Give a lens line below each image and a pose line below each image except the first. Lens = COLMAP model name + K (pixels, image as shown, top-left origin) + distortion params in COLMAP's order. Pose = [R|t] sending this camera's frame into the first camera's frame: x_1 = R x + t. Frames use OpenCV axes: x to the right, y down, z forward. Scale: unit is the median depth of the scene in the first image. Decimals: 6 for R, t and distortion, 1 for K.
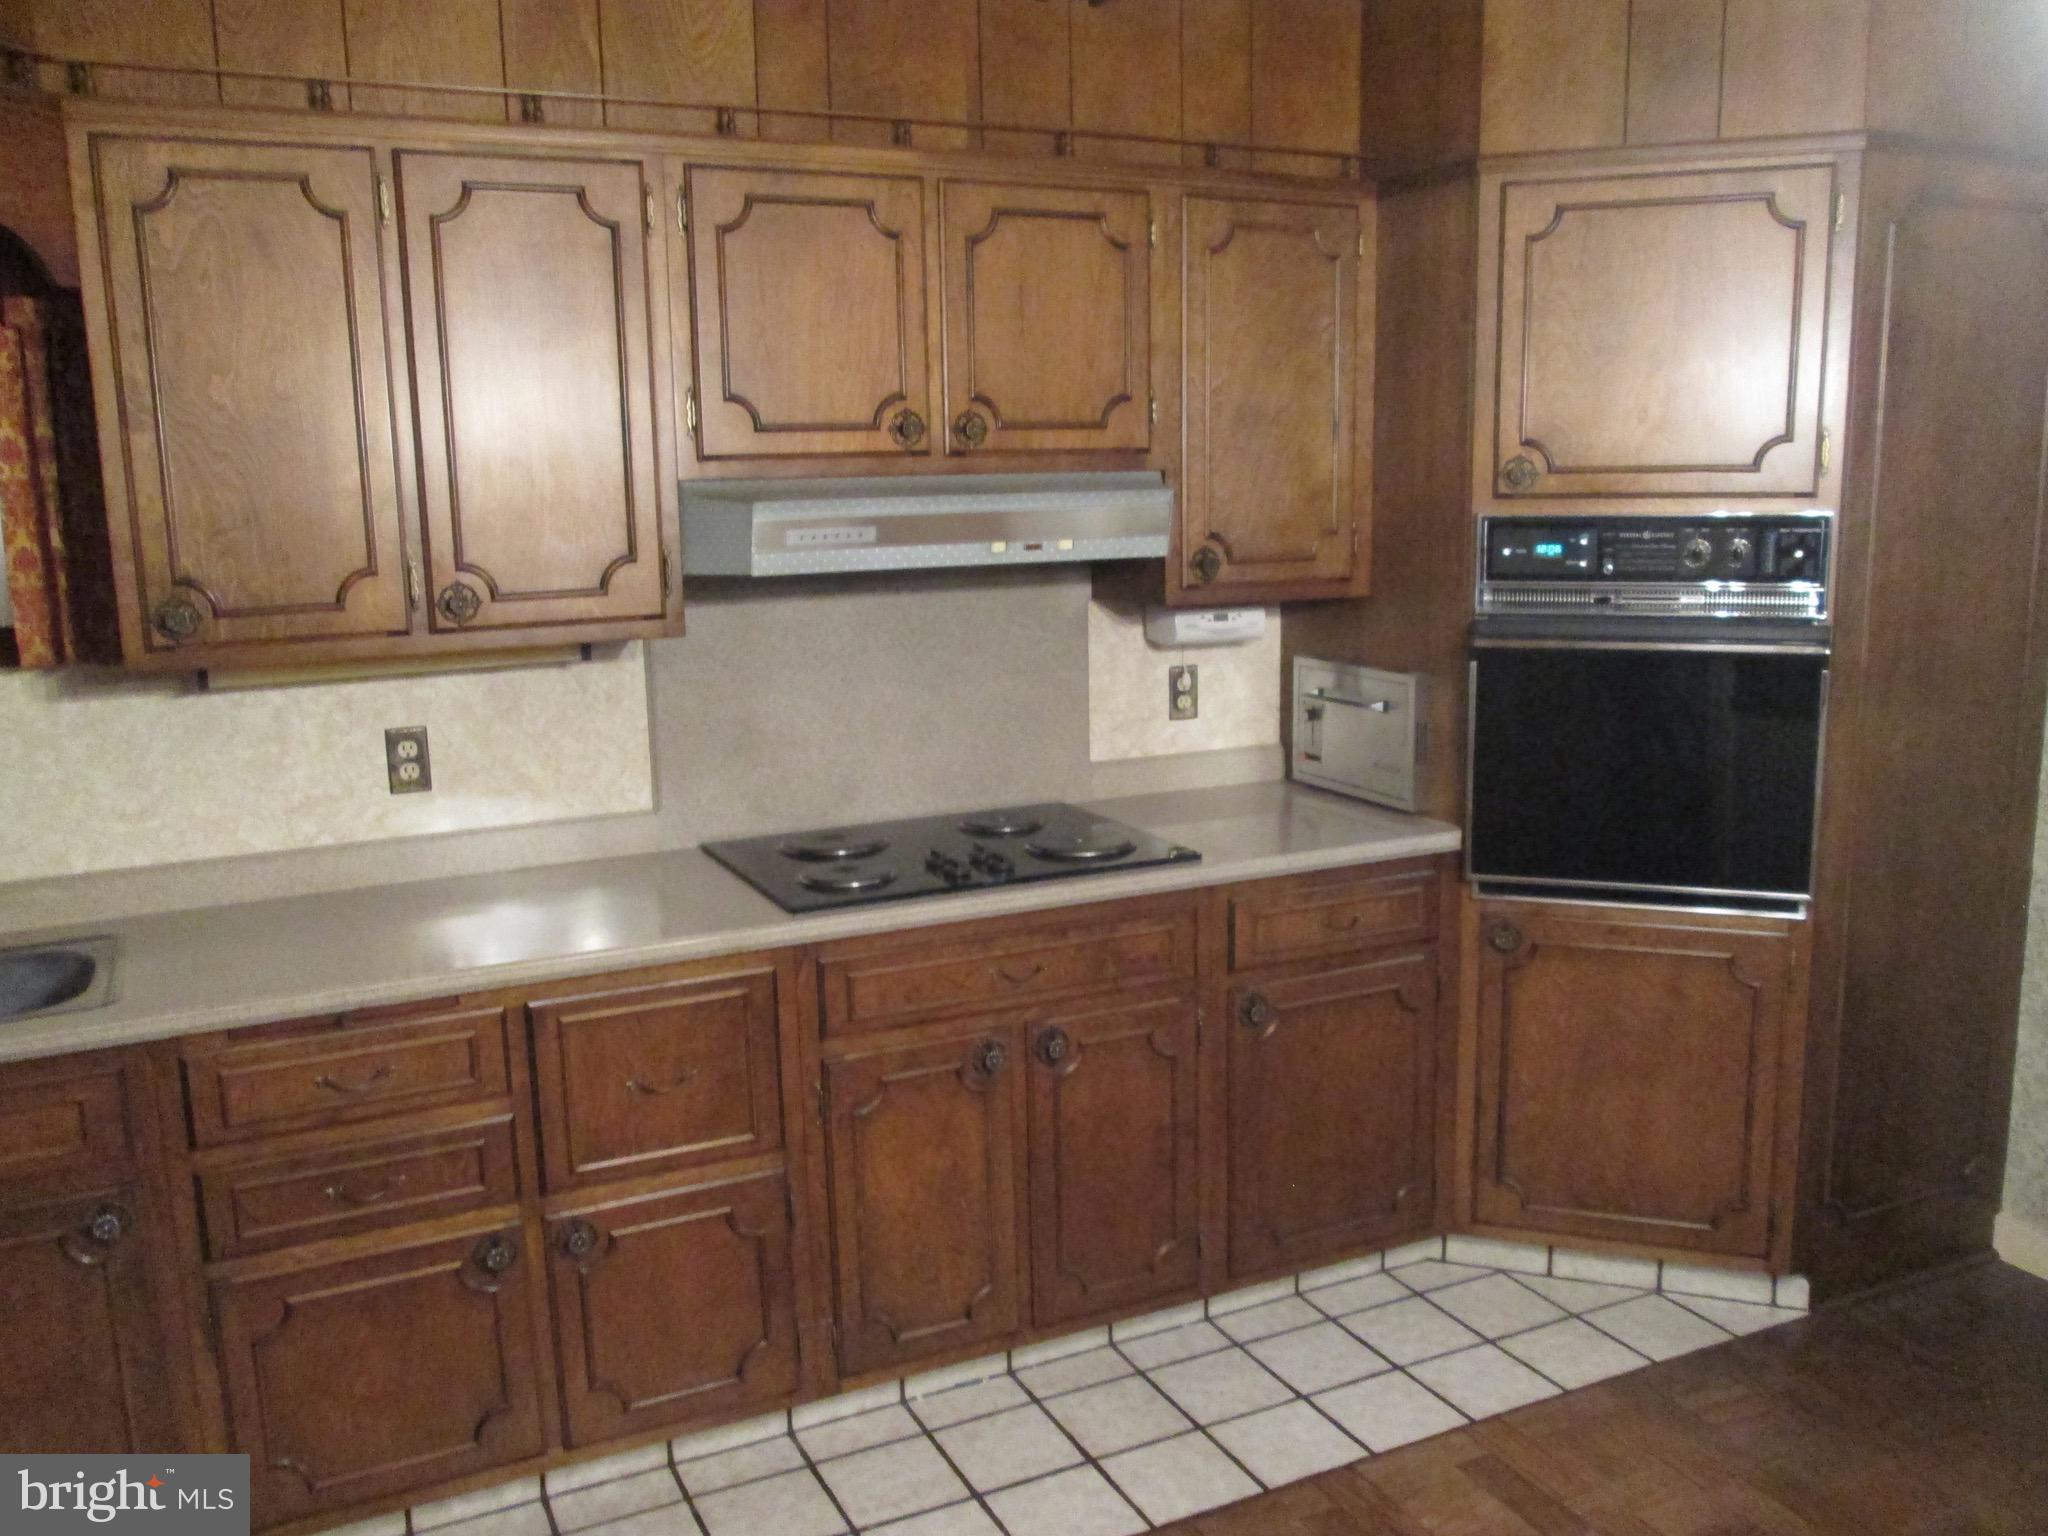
lens RADIAL K [[1787.9, 0, 1031.8], [0, 1787.9, 770.0], [0, 0, 1]] dist [0.002372, 0.068678]
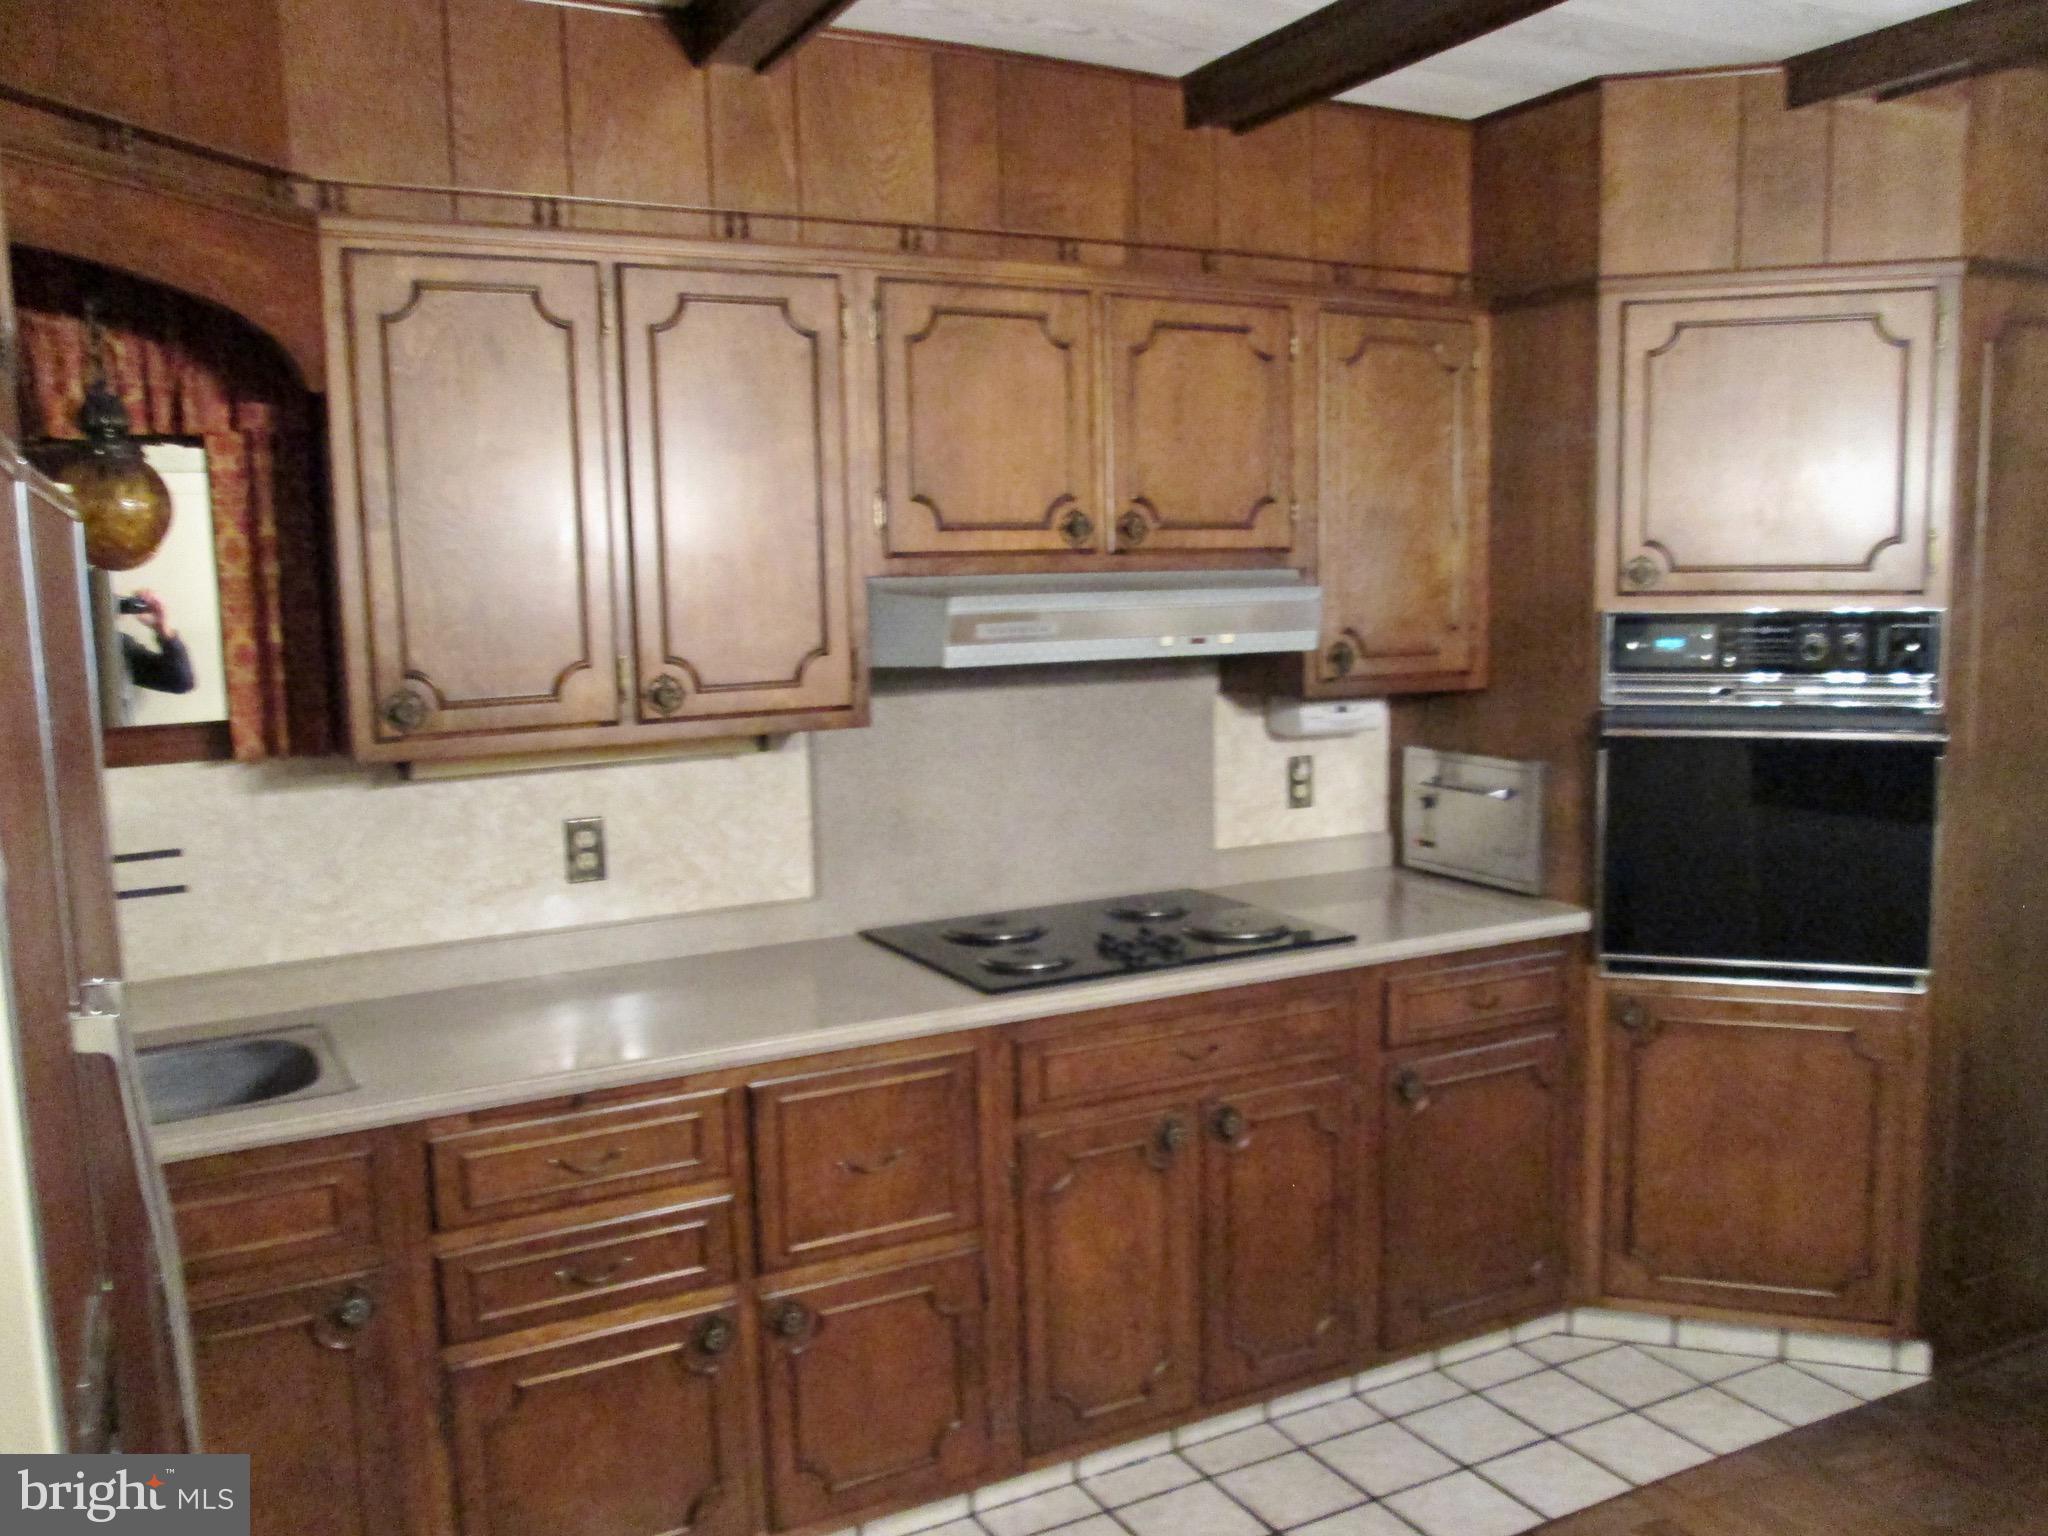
lens RADIAL K [[1787.9, 0, 1031.8], [0, 1787.9, 770.0], [0, 0, 1]] dist [0.002372, 0.068678]
pose [[0.998679, -0.004225, 0.051214, -0.148570], [0.007125, 0.998374, -0.056561, 0.008778], [-0.050892, 0.056851, 0.997085, -0.030908]]
